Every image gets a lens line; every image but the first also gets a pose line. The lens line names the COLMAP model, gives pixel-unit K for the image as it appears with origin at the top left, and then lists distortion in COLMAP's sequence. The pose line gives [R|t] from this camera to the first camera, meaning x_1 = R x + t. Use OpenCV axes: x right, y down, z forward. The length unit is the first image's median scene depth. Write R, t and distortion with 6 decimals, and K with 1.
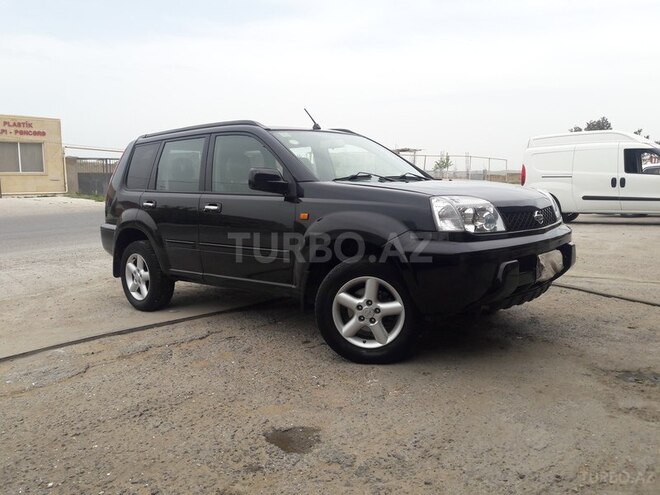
lens RADIAL K [[540.6, 0, 330.0], [0, 540.6, 247.5], [0, 0, 1]] dist [0.117035, -0.209723]
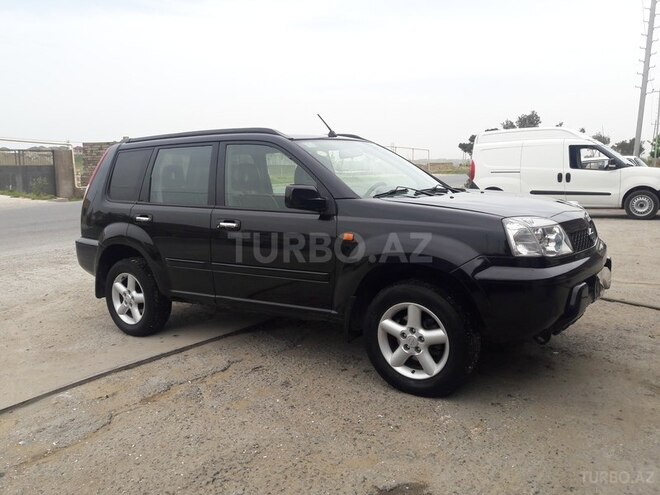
lens RADIAL K [[540.6, 0, 330.0], [0, 540.6, 247.5], [0, 0, 1]] dist [0.117035, -0.209723]
pose [[0.989507, -0.024943, 0.142312, -0.174477], [0.021861, 0.999492, 0.023179, -0.051120], [-0.142818, -0.019825, 0.989550, 0.075299]]
